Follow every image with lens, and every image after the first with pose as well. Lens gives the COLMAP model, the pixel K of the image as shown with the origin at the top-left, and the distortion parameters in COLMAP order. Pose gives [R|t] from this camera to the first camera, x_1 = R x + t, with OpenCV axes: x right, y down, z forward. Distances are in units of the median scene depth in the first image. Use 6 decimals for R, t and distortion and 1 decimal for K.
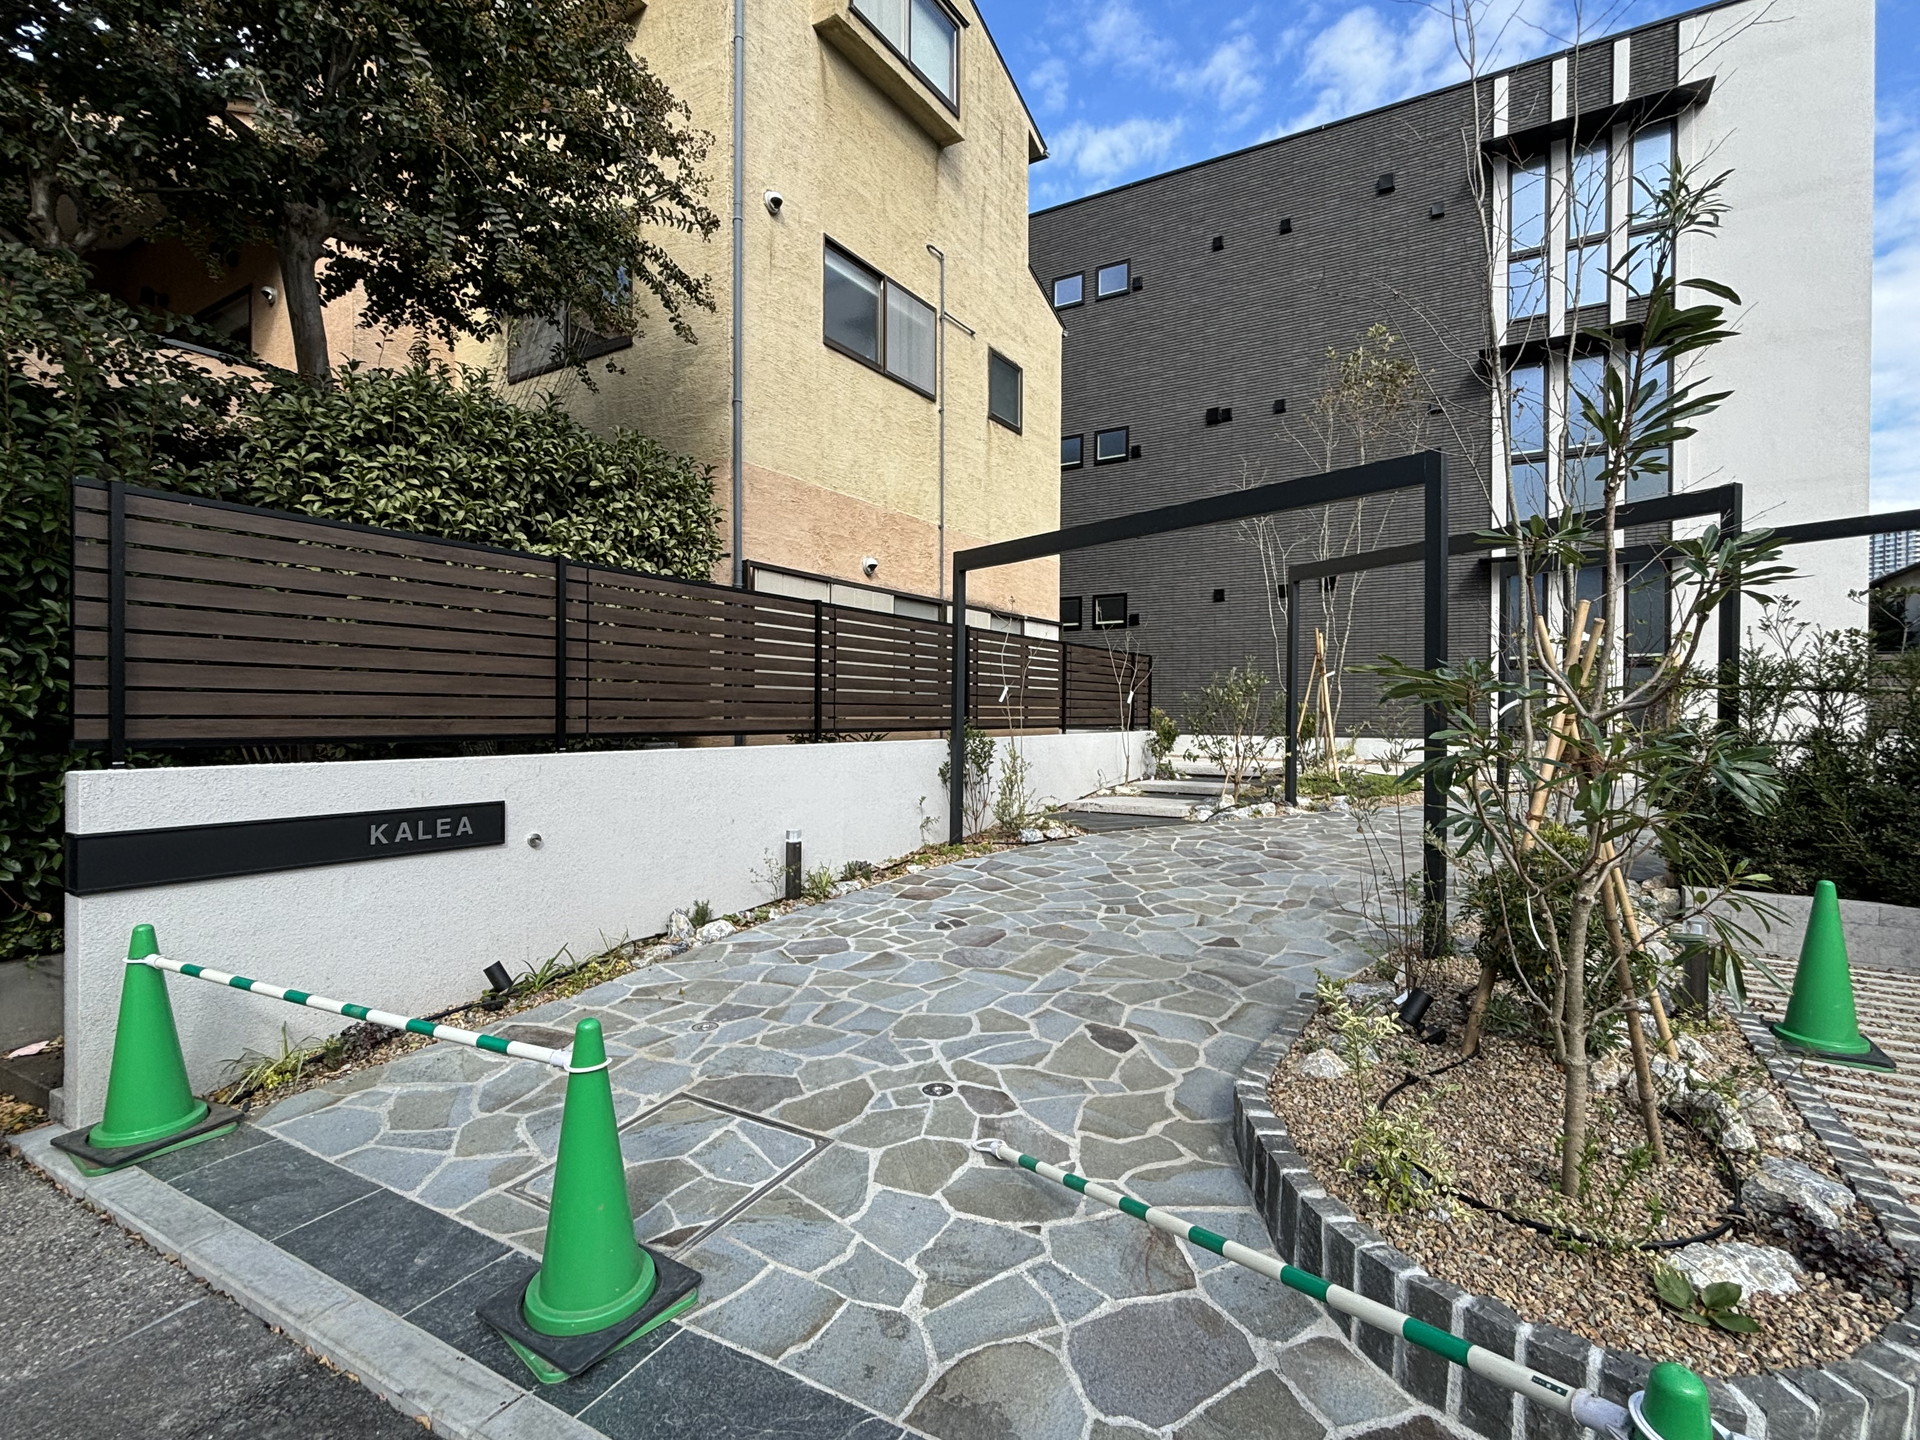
lens RADIAL K [[912.5, 0, 964.7], [0, 912.5, 720.8], [0, 0, 1]] dist [0.001440, -0.003008]
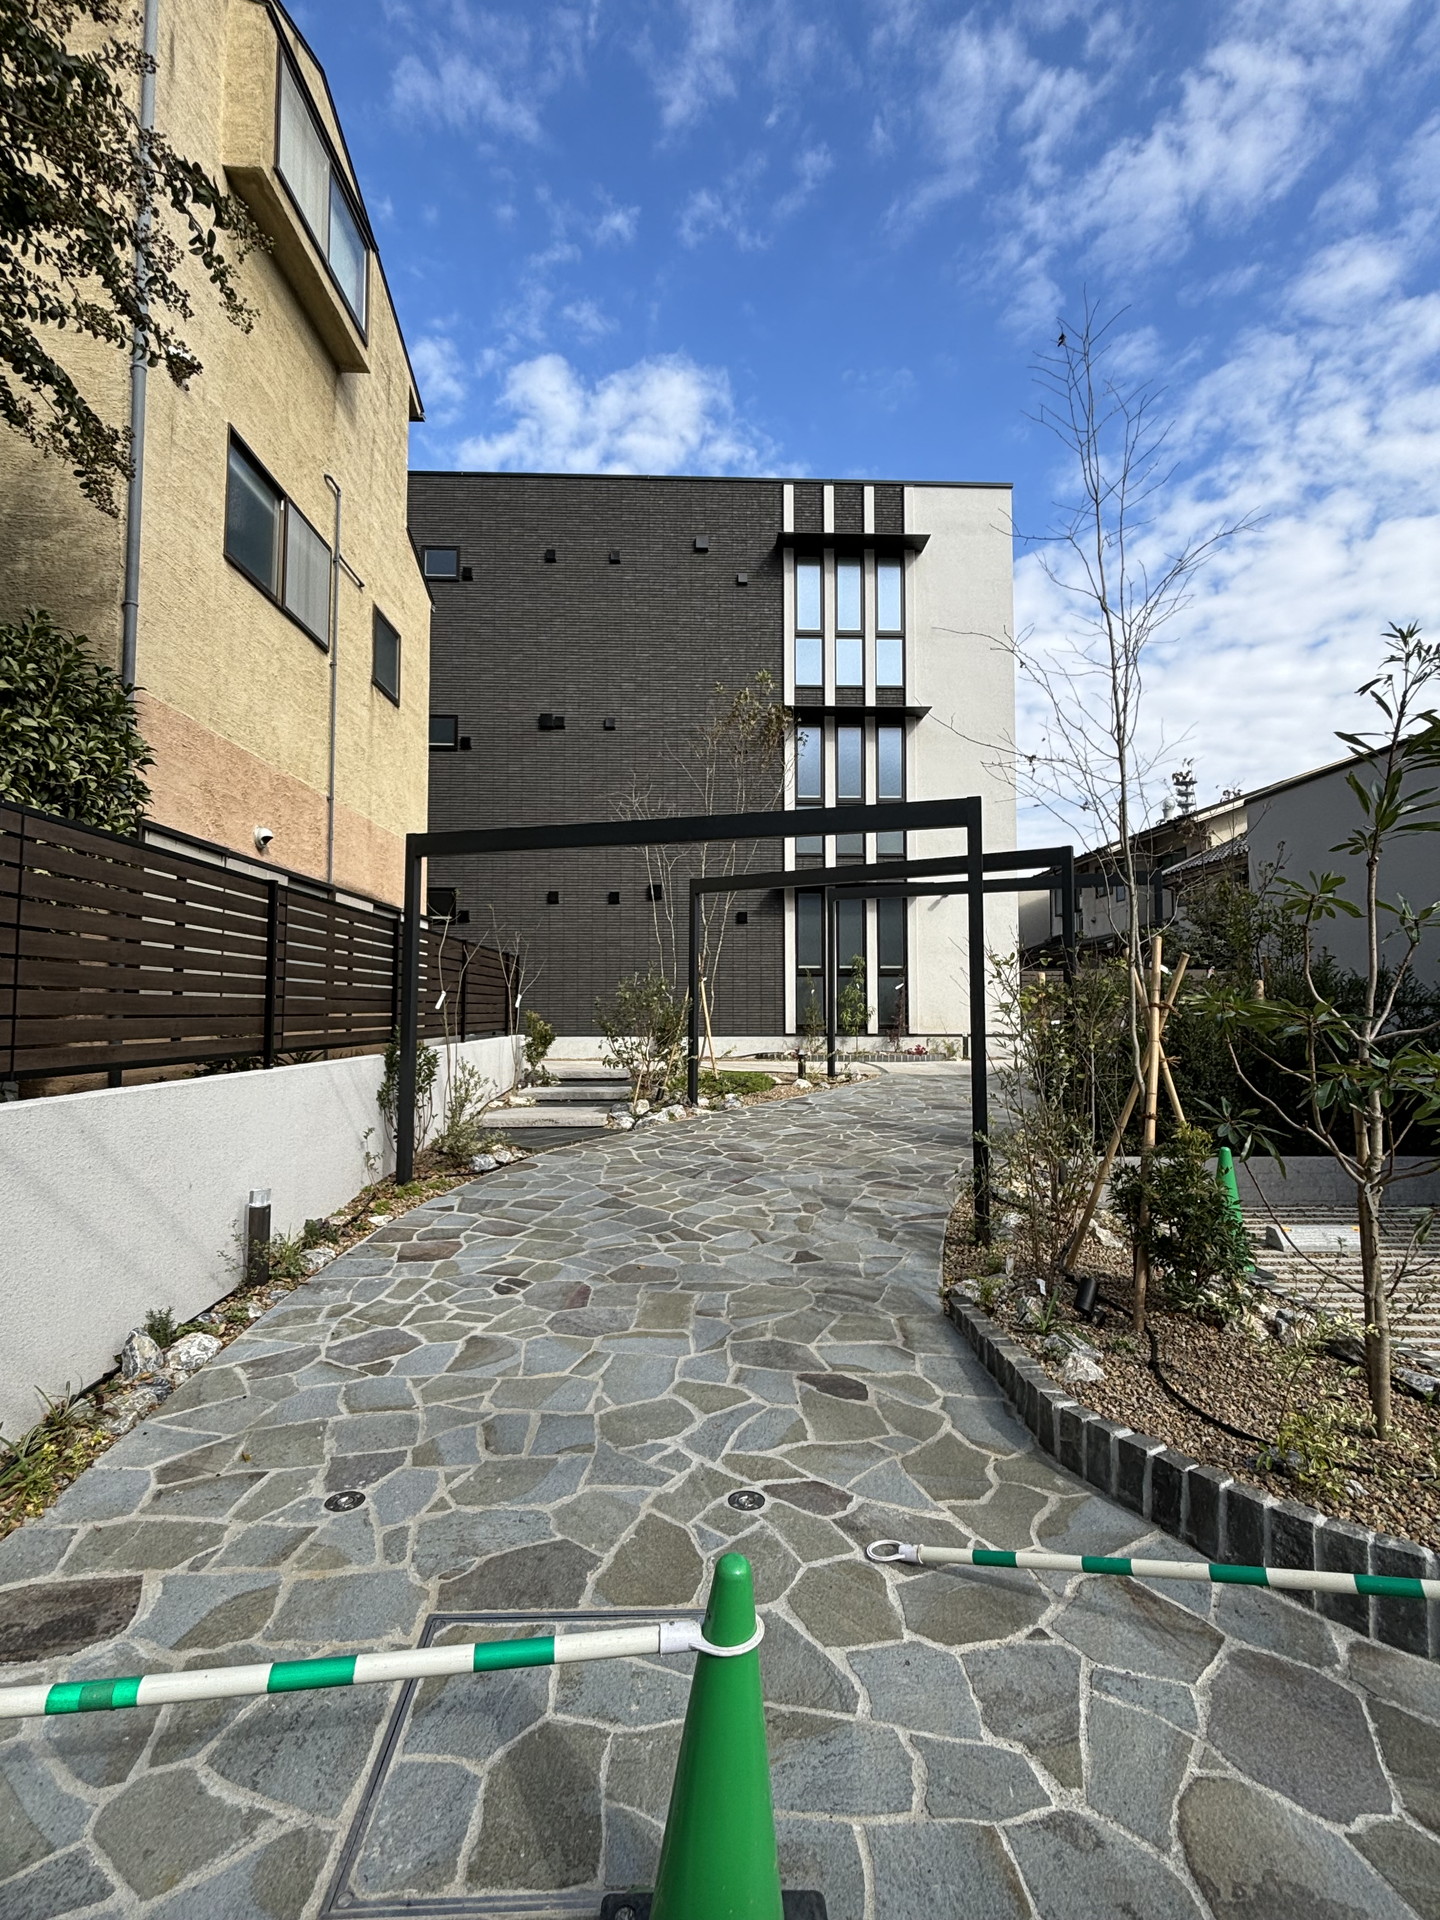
lens RADIAL K [[912.5, 0, 732.8], [0, 912.5, 958.3], [0, 0, 1]] dist [0.001440, -0.003008]
pose [[0.838645, 0.026405, 0.544039, -0.213678], [0.009033, 0.998013, -0.062362, -0.013673], [-0.544604, 0.057214, 0.836739, 0.124790]]
